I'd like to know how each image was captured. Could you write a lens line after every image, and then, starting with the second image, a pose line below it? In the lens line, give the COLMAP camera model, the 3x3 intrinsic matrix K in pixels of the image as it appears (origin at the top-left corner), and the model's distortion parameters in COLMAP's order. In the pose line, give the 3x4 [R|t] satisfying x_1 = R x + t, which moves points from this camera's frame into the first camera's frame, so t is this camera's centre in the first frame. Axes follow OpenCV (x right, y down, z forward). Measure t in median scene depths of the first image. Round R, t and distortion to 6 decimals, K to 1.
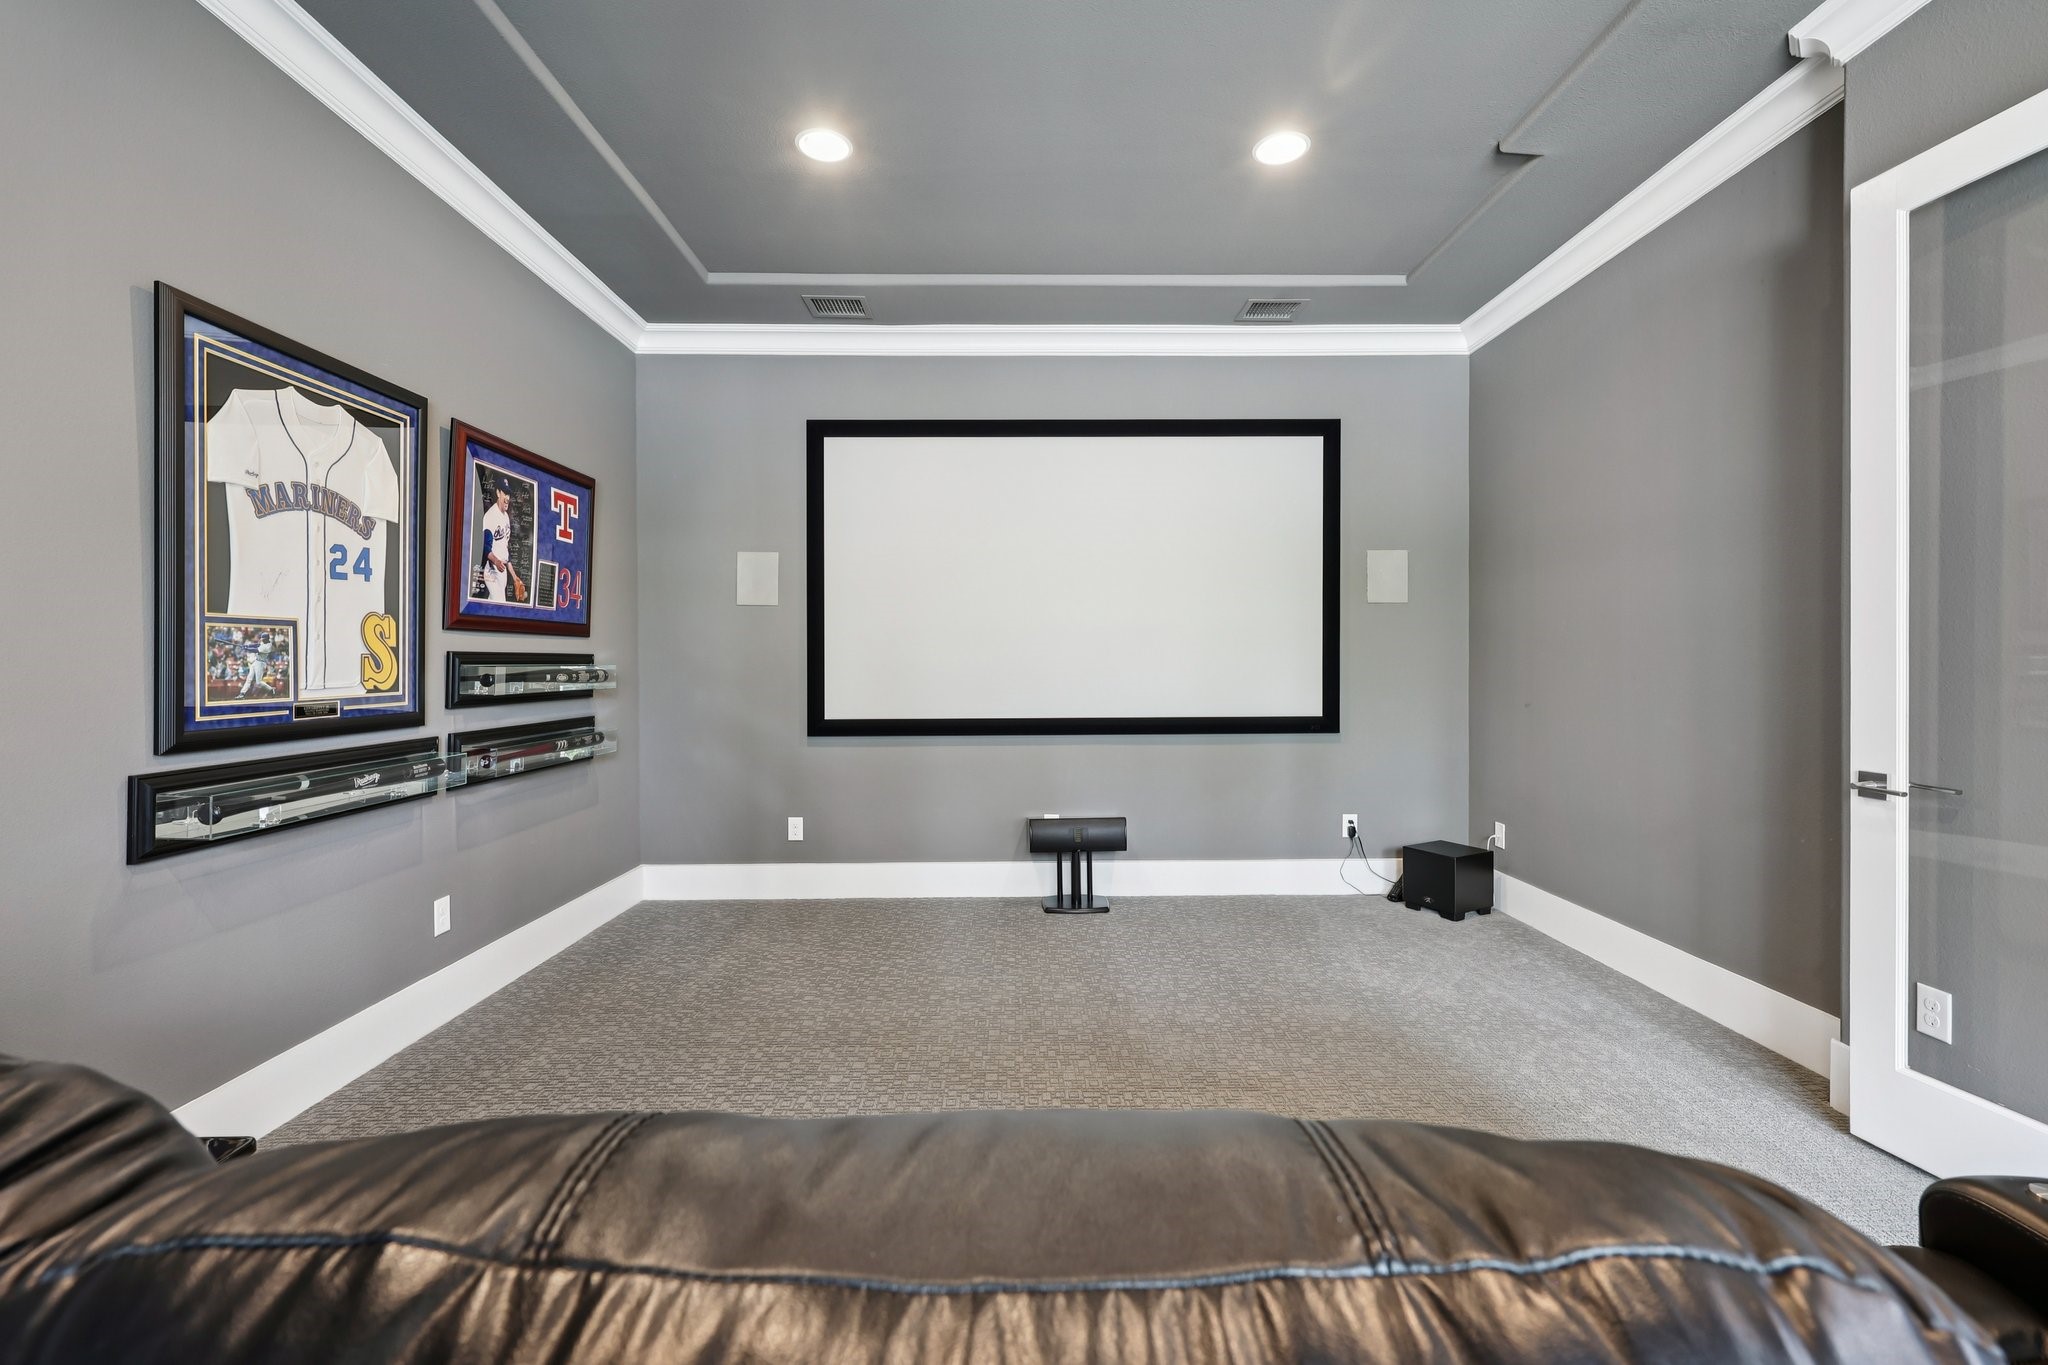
lens RADIAL K [[858.8, 0, 1021.7], [0, 858.8, 676.3], [0, 0, 1]] dist [-0.000724, 0.002176]
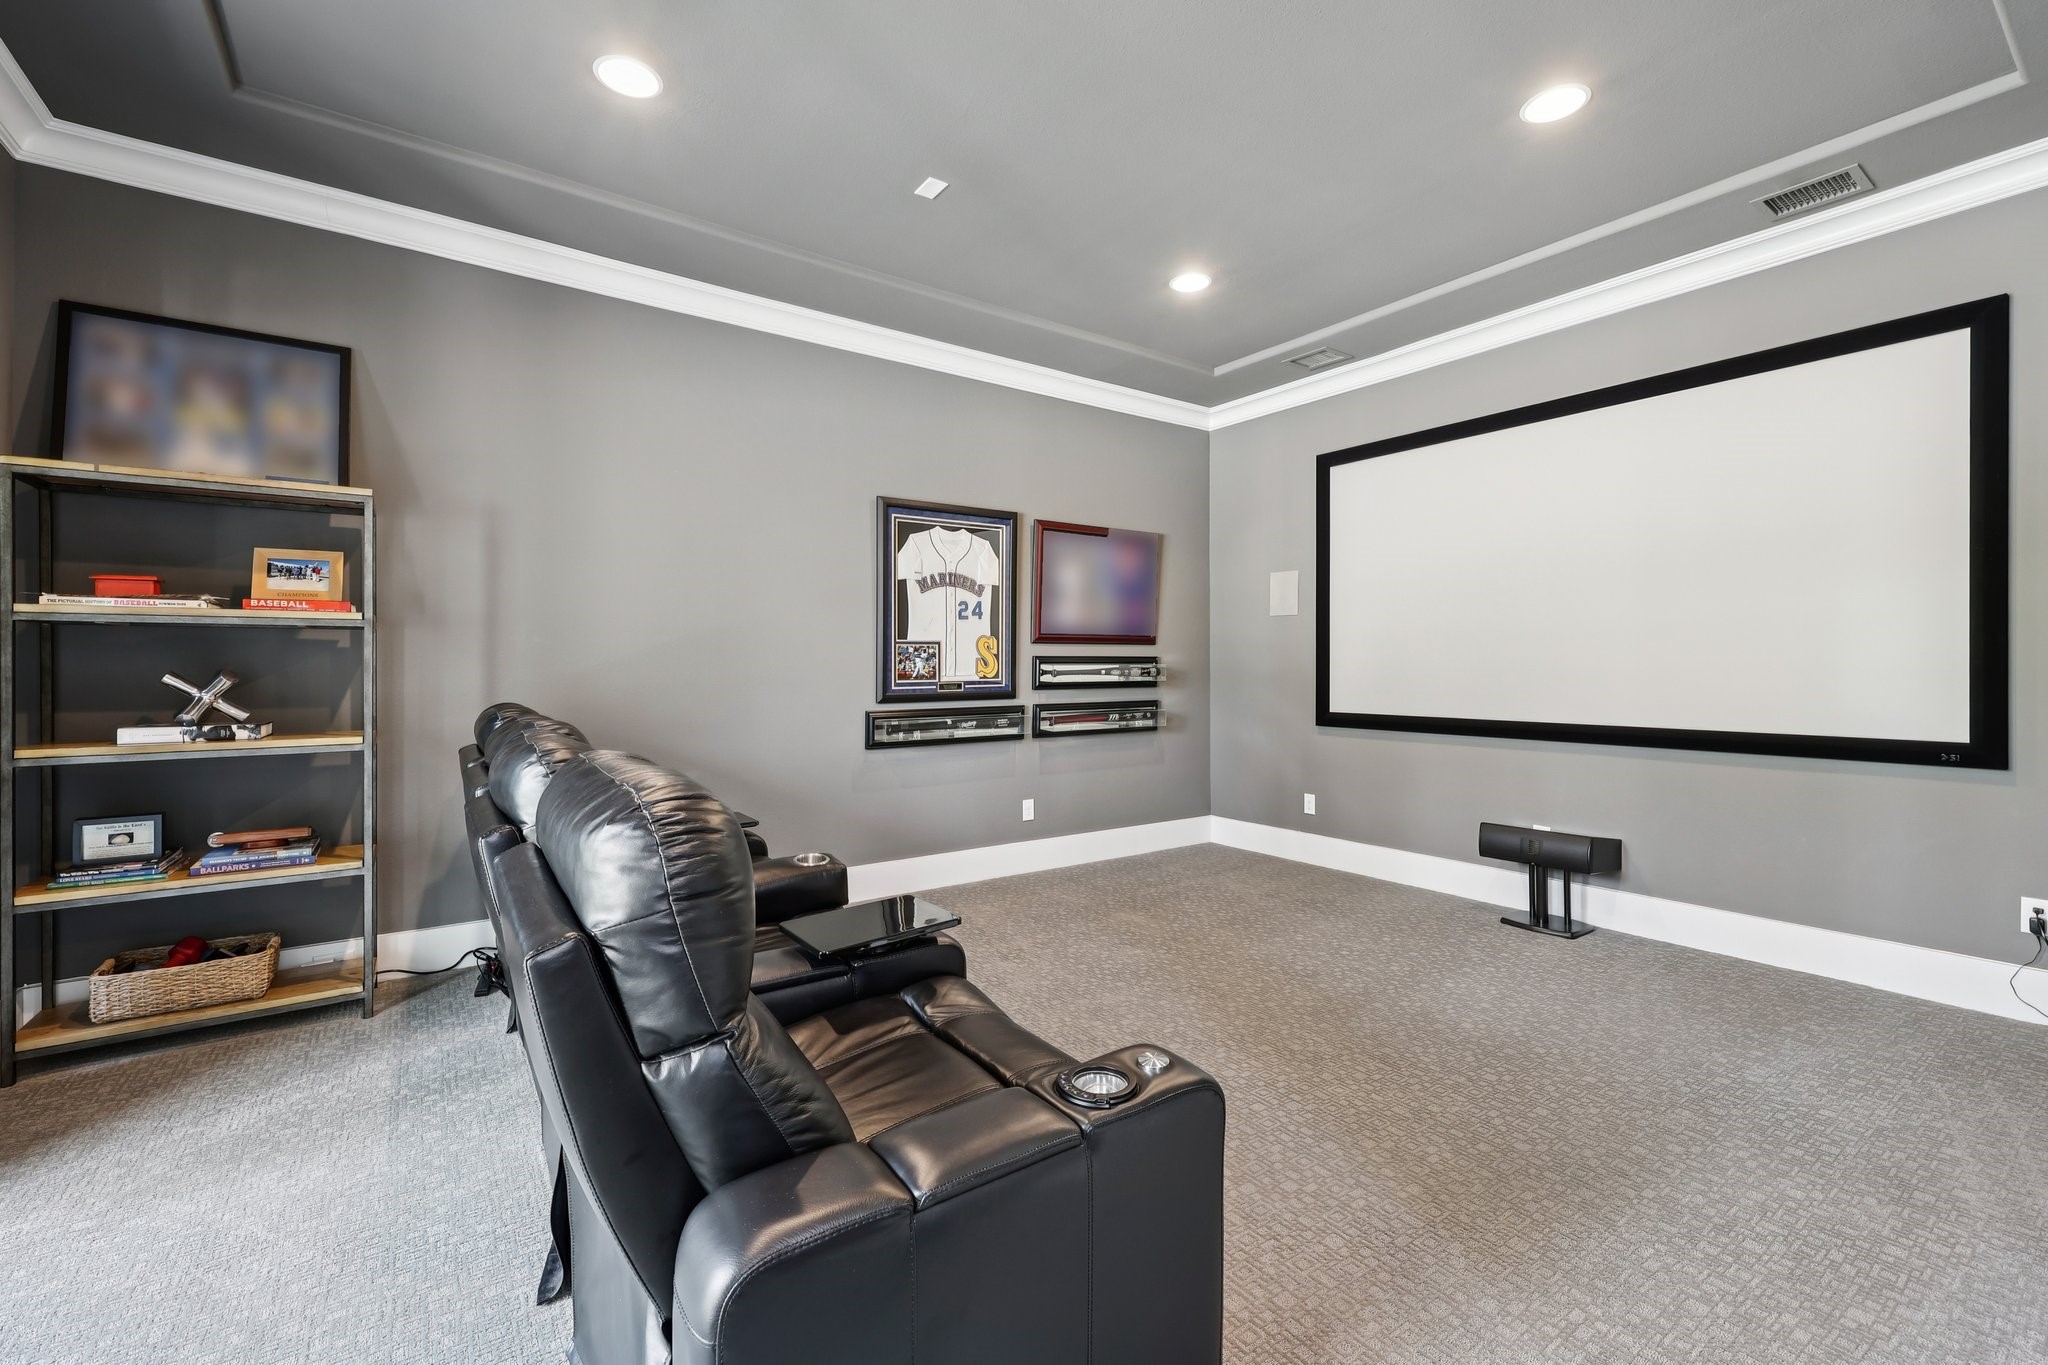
lens RADIAL K [[858.8, 0, 1033.5], [0, 858.8, 667.6], [0, 0, 1]] dist [-0.000724, 0.002176]
pose [[0.575584, 0.005781, -0.817722, 0.726532], [-0.012857, 0.999915, -0.001981, -0.002376], [0.817641, 0.011653, 0.575610, 0.018917]]
